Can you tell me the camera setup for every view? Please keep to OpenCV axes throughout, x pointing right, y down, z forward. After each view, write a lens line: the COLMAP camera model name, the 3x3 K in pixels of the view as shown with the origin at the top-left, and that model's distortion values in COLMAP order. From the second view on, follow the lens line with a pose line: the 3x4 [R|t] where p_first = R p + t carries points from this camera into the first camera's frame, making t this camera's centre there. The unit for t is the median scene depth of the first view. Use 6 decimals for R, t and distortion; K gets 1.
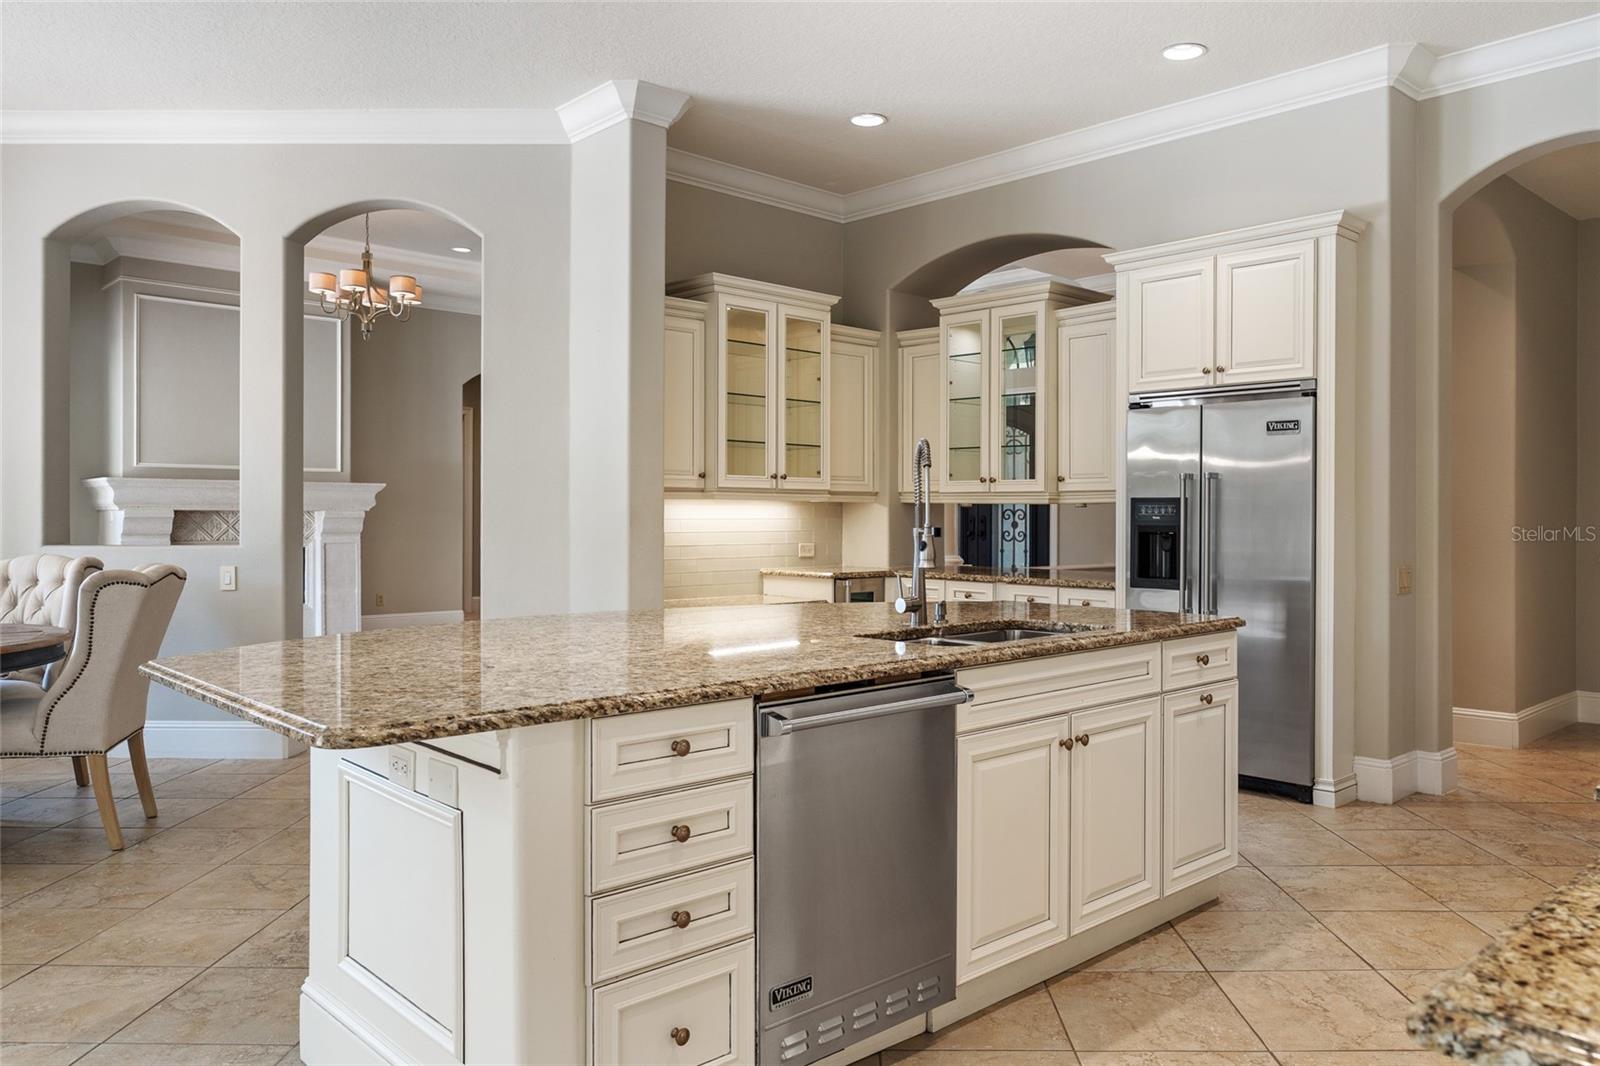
lens RADIAL K [[1104.9, 0, 791.9], [0, 1104.9, 527.0], [0, 0, 1]] dist [-0.007696, 0.009389]
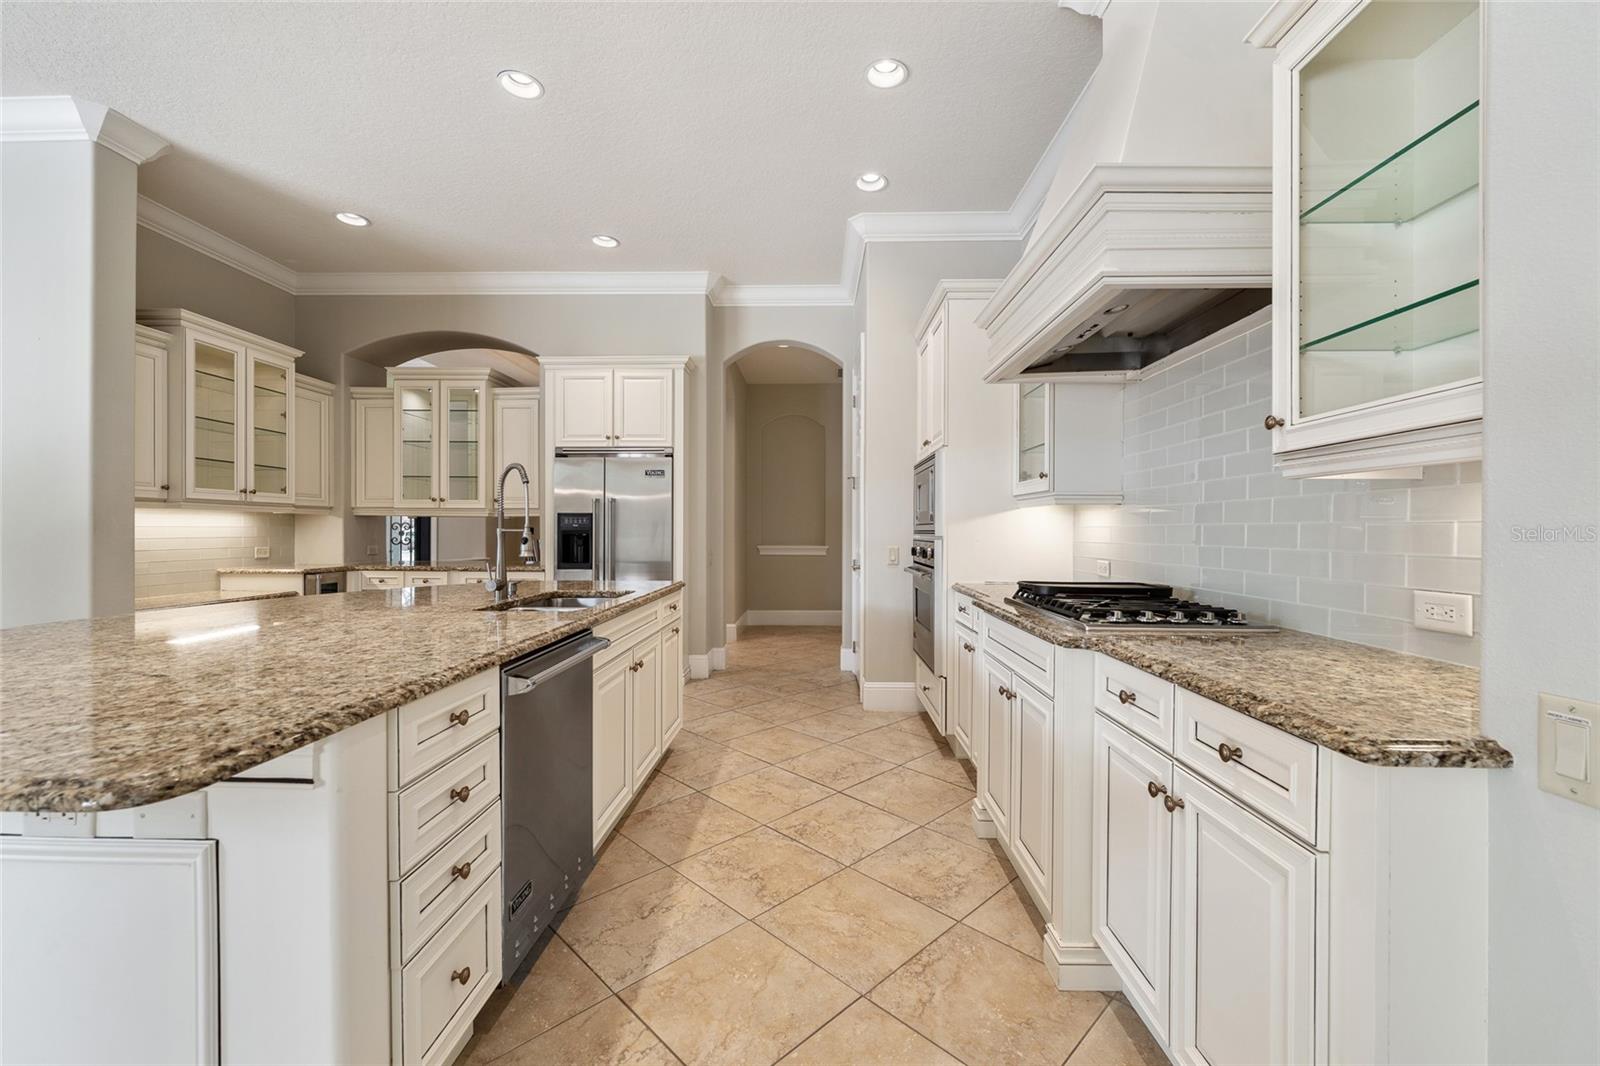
lens RADIAL K [[647.4, 0, 795.5], [0, 647.4, 532.8], [0, 0, 1]] dist [0.003777, -0.001054]
pose [[0.711219, -0.005475, 0.702949, -0.107249], [0.007723, 0.999970, -0.000025, 0.005049], [-0.702928, 0.005446, 0.711241, 0.098122]]
